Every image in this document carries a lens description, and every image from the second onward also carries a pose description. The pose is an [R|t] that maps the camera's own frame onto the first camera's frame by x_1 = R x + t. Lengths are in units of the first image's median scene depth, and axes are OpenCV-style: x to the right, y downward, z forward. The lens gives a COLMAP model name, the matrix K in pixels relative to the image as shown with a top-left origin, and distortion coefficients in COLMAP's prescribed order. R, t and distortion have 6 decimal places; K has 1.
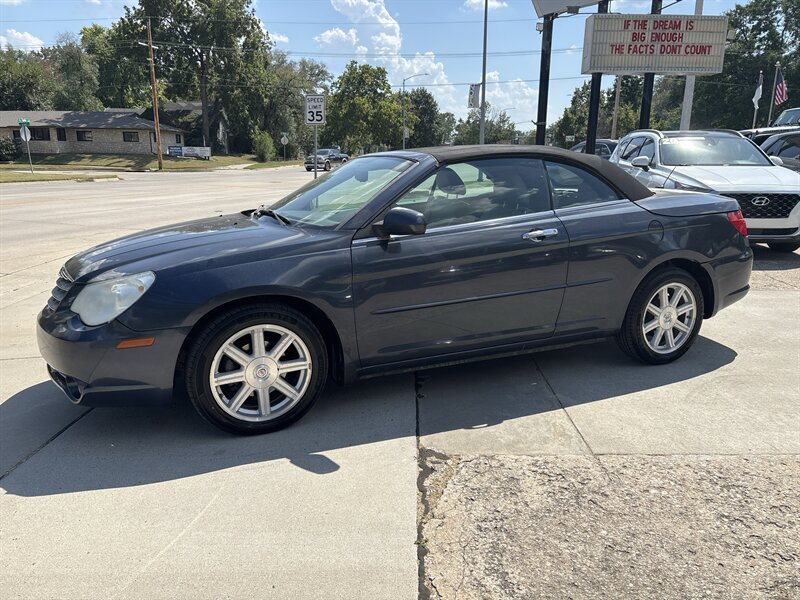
lens RADIAL K [[585.6, 0, 400.0], [0, 585.6, 300.0], [0, 0, 1]] dist [0.035960, -0.036954]
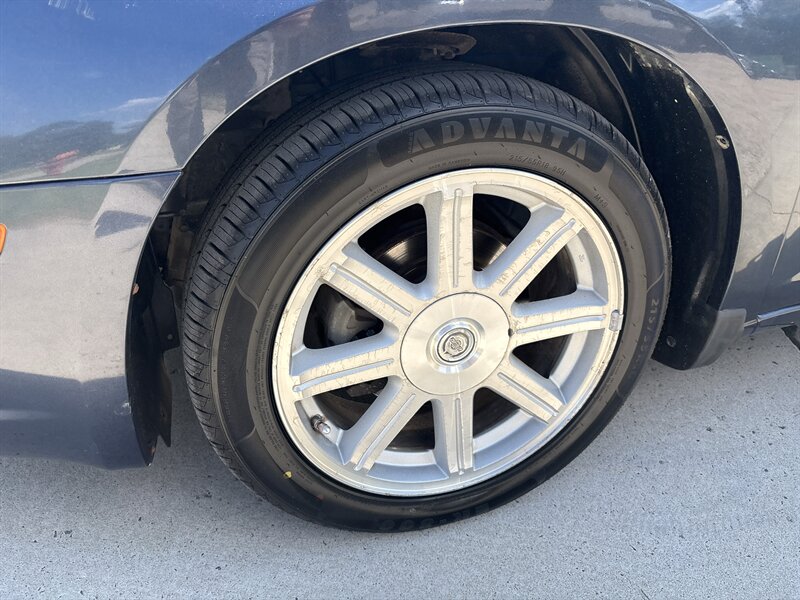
lens RADIAL K [[592.2, 0, 400.0], [0, 592.2, 300.0], [0, 0, 1]] dist [0.018793, -0.010432]
pose [[0.990334, 0.051686, -0.128715, -0.074628], [-0.014586, 0.961642, 0.273921, 0.008927], [0.137936, -0.269396, 0.953100, 0.242676]]
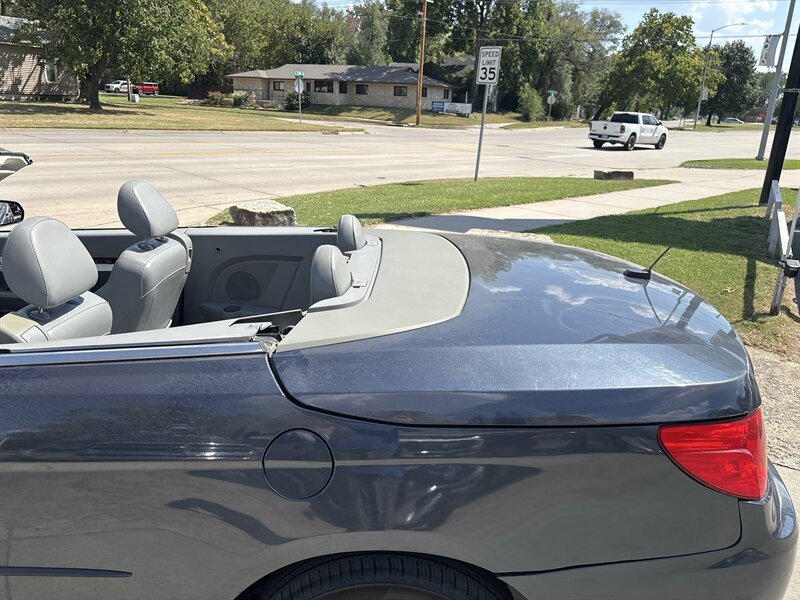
lens RADIAL K [[585.6, 0, 400.0], [0, 585.6, 300.0], [0, 0, 1]] dist [0.035960, -0.036954]
pose [[0.894030, 0.176275, -0.411870, 0.252622], [-0.148602, 0.983973, 0.098561, -0.111469], [0.422643, -0.026912, 0.905897, 0.337321]]
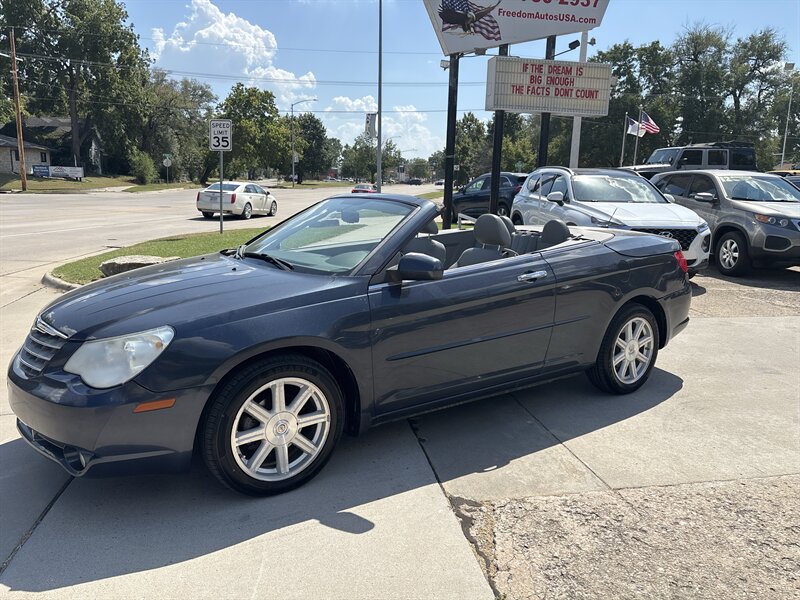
lens RADIAL K [[592.2, 0, 400.0], [0, 592.2, 300.0], [0, 0, 1]] dist [0.018793, -0.010432]
pose [[0.982494, -0.018008, 0.185421, -0.072960], [0.025874, 0.998861, -0.040089, -0.013152], [-0.184488, 0.044185, 0.981841, 0.005383]]
